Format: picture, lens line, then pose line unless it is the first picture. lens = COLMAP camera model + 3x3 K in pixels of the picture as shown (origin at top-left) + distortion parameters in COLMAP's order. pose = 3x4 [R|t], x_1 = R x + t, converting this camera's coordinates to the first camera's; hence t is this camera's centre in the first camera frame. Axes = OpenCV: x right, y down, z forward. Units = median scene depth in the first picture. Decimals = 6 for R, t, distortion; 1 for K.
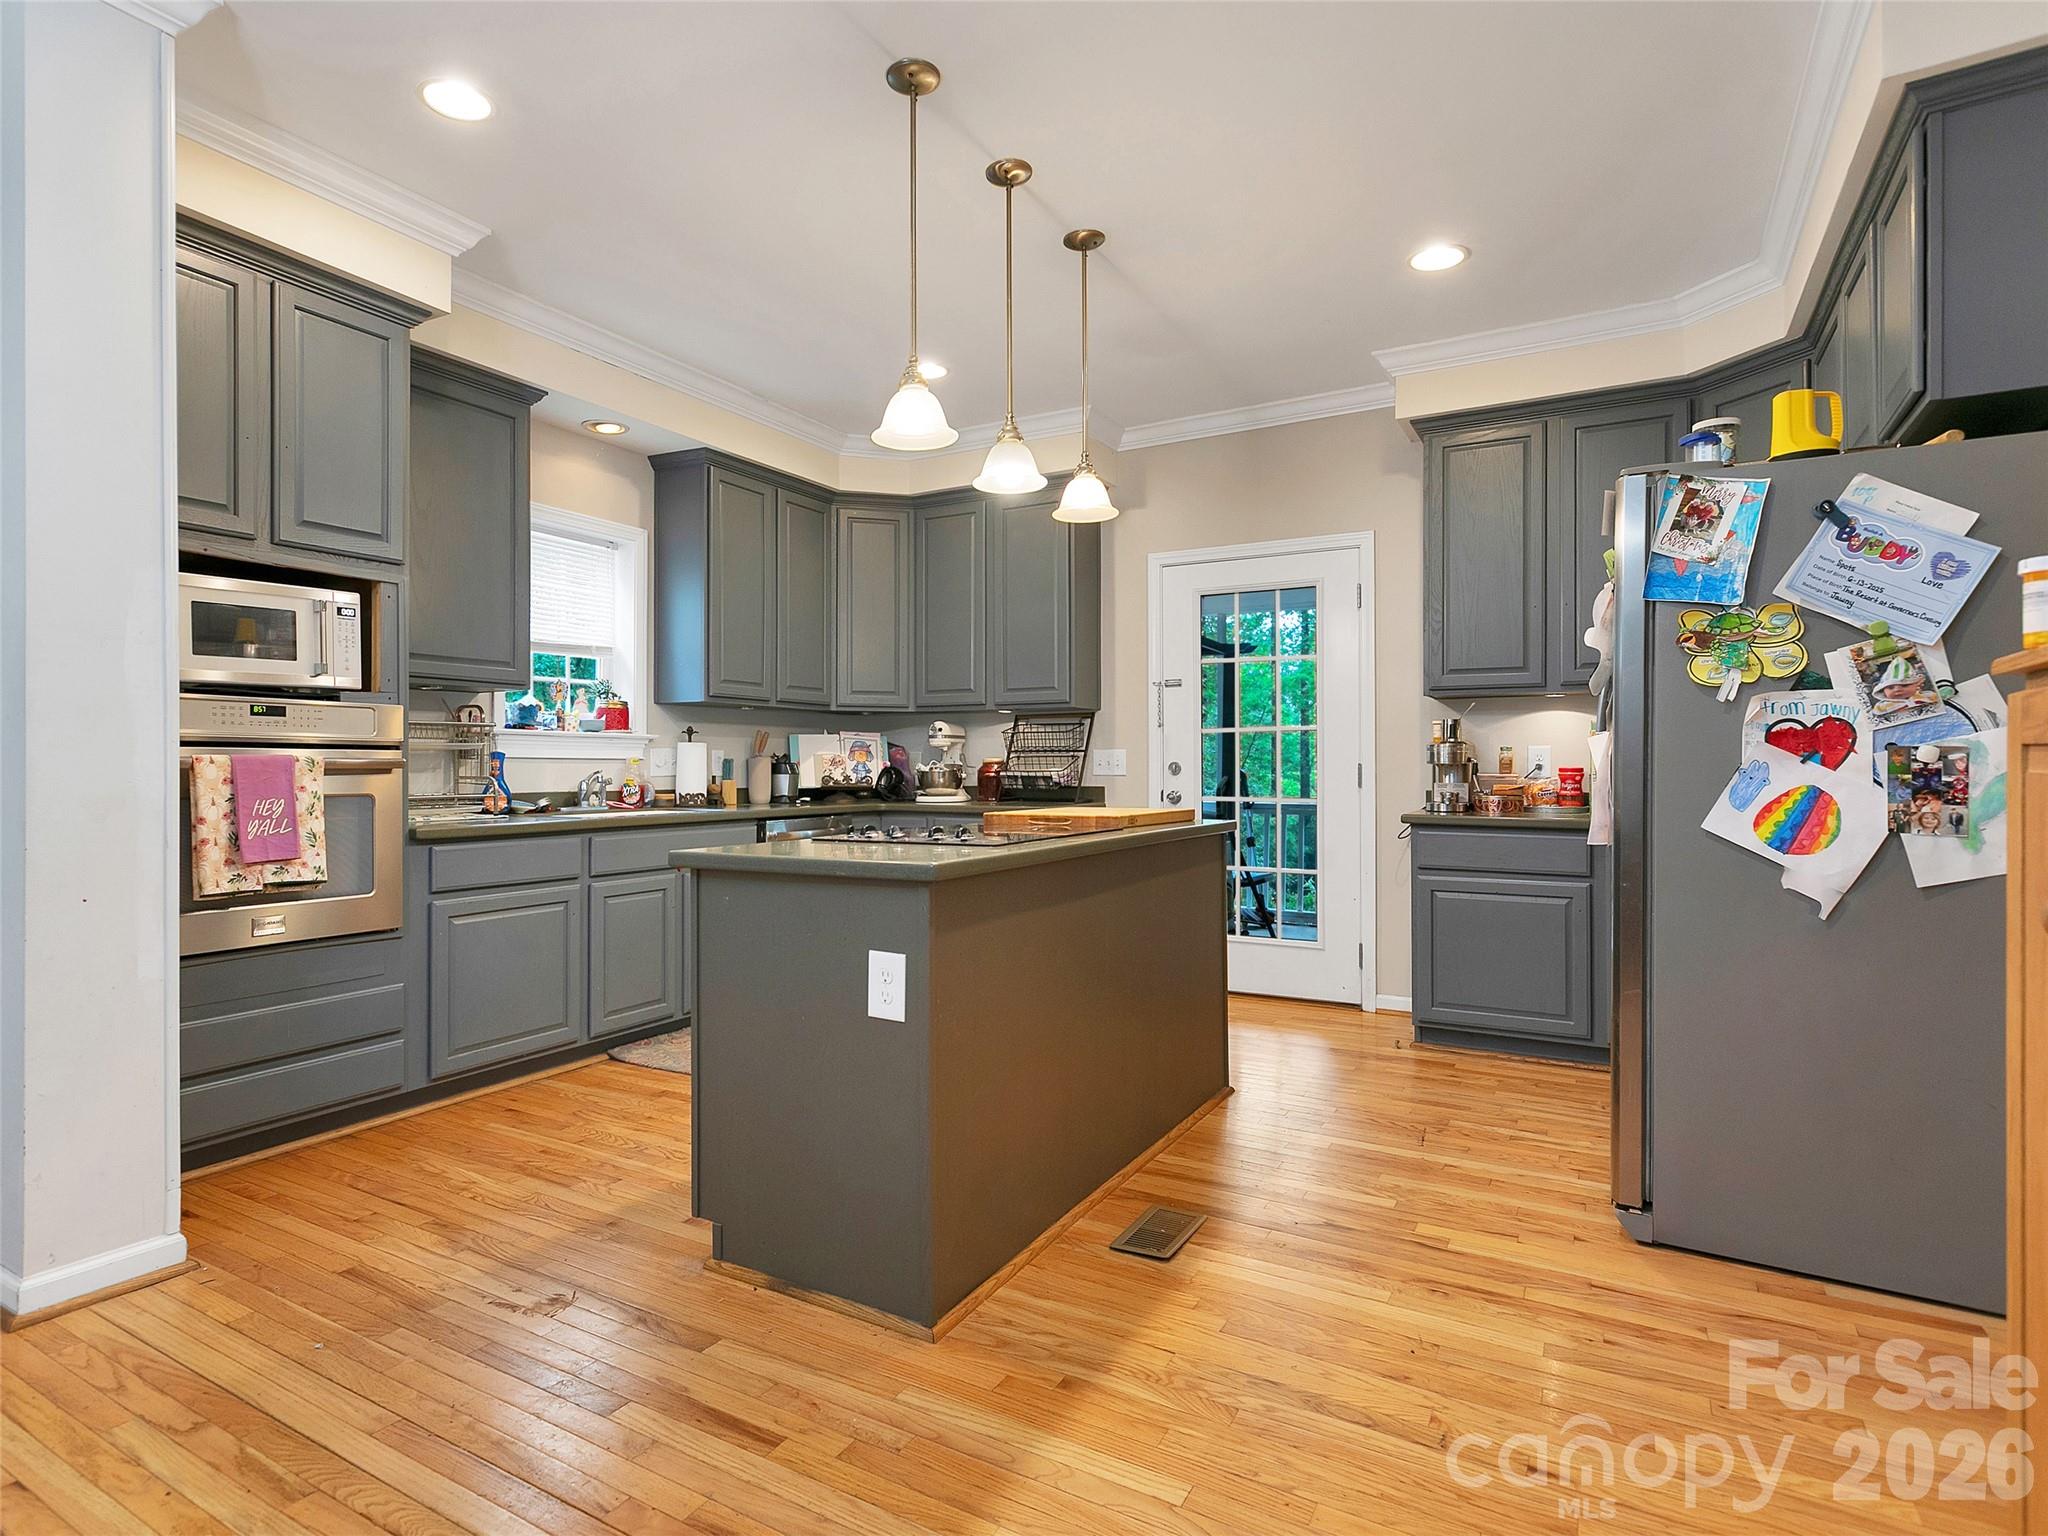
lens RADIAL K [[1031.6, 0, 1063.5], [0, 1031.6, 774.2], [0, 0, 1]] dist [0.002963, 0.000443]
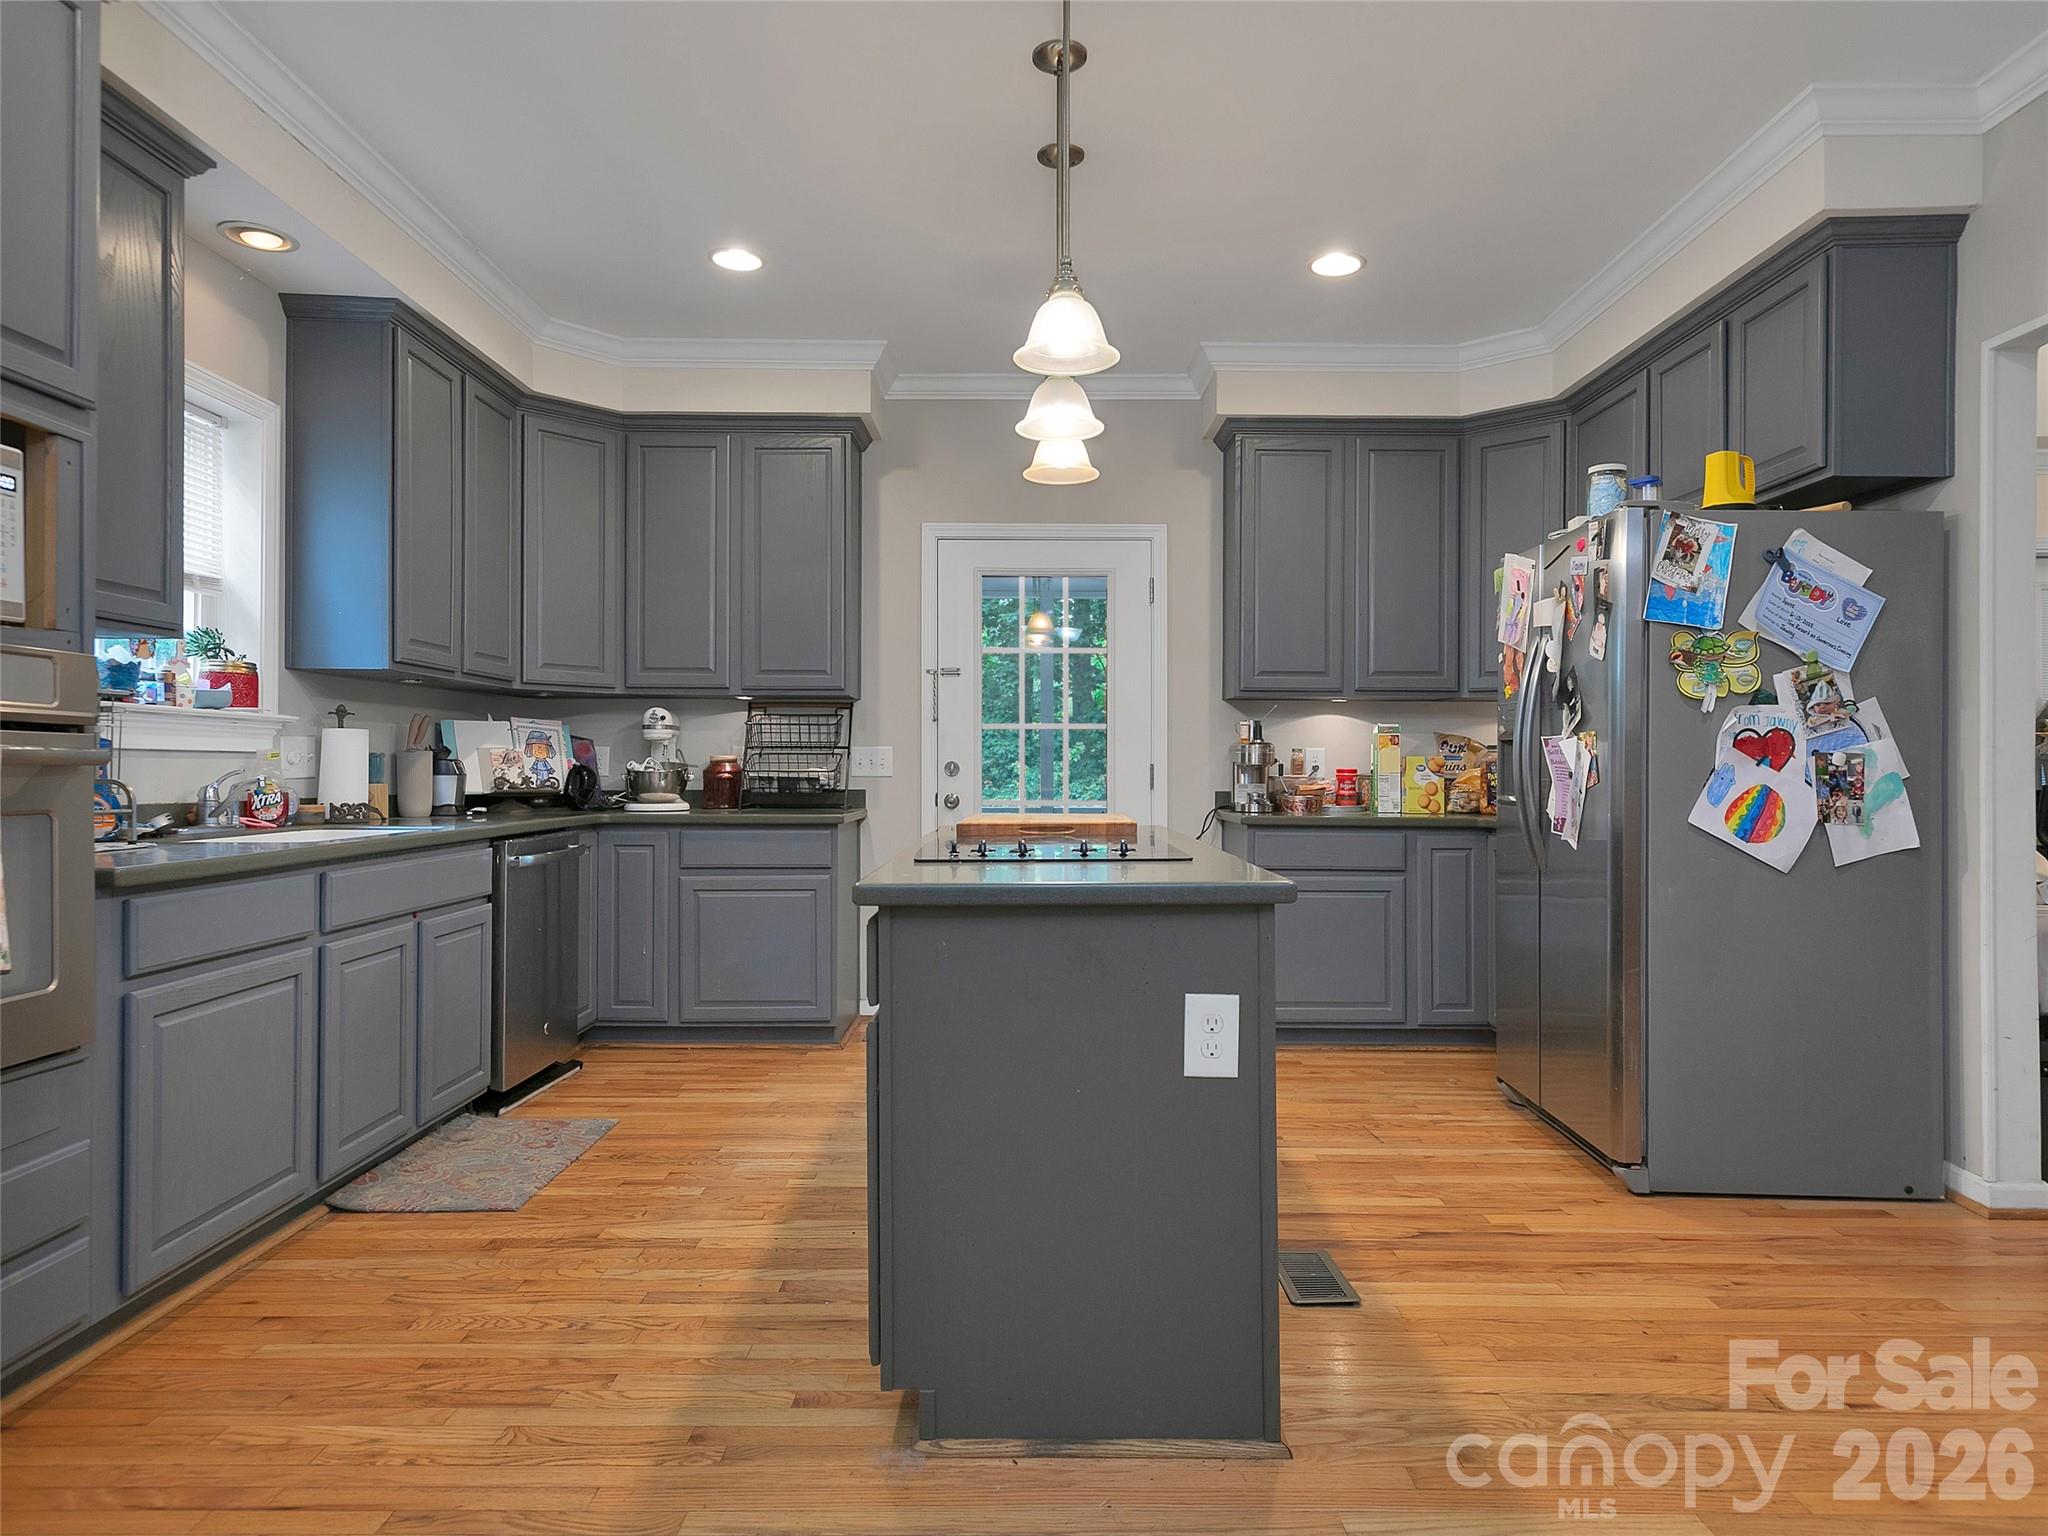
lens RADIAL K [[1128.5, 0, 1027.6], [0, 1128.5, 775.4], [0, 0, 1]] dist [0.008778, 0.000342]
pose [[0.876496, 0.000021, 0.481409, -0.479536], [-0.000129, 1.000000, 0.000191, 0.000017], [-0.481409, -0.000229, 0.876496, 0.192283]]
